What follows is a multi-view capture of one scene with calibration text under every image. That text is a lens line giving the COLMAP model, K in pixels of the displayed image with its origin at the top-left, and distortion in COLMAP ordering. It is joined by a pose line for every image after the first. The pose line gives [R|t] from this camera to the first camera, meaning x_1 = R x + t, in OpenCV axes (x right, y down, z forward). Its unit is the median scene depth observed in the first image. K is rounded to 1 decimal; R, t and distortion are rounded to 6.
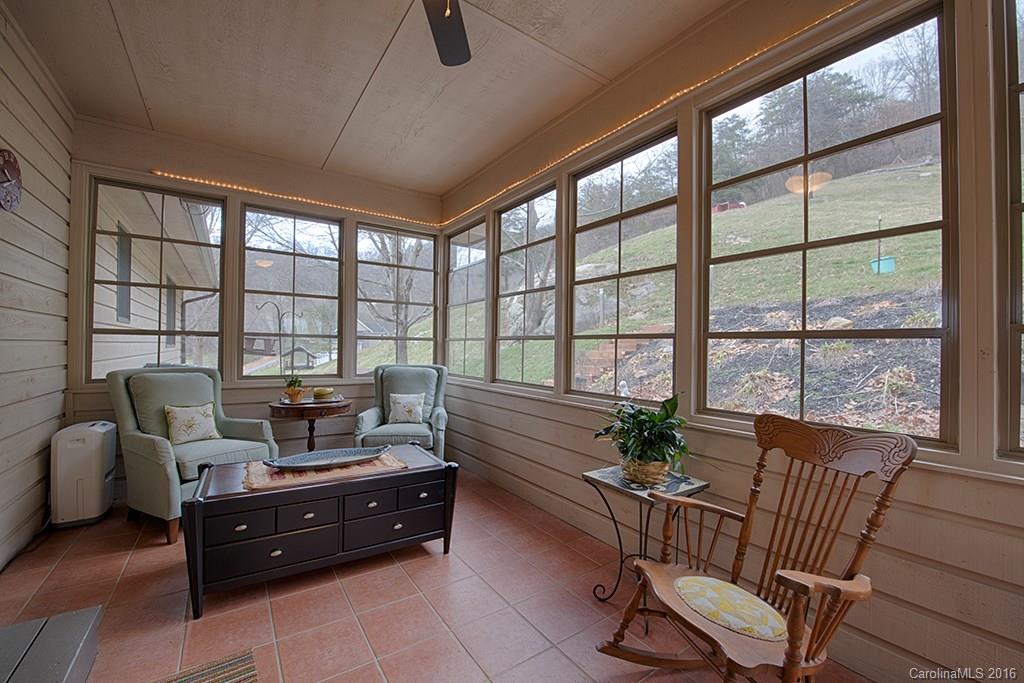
lens RADIAL K [[407.9, 0, 509.0], [0, 407.9, 347.0], [0, 0, 1]] dist [-0.020000, -0.001783]
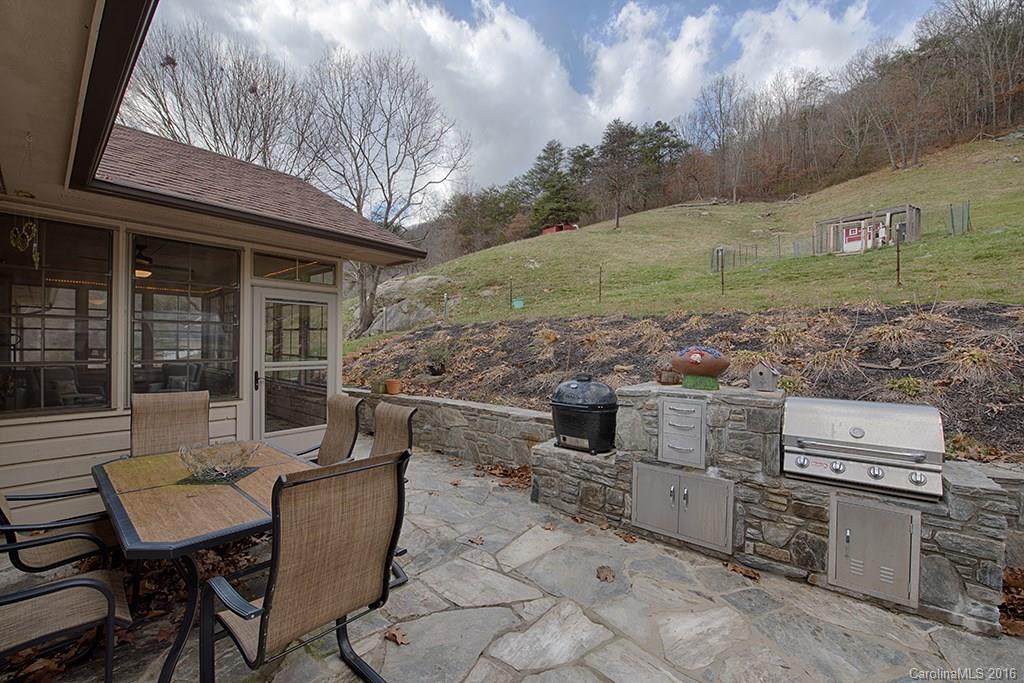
lens RADIAL K [[407.9, 0, 510.3], [0, 407.9, 346.4], [0, 0, 1]] dist [-0.020000, -0.001783]
pose [[0.965278, -0.004095, 0.261194, 0.071135], [0.002639, 0.999979, 0.005923, -0.003986], [-0.261213, -0.005028, 0.965268, -0.120841]]
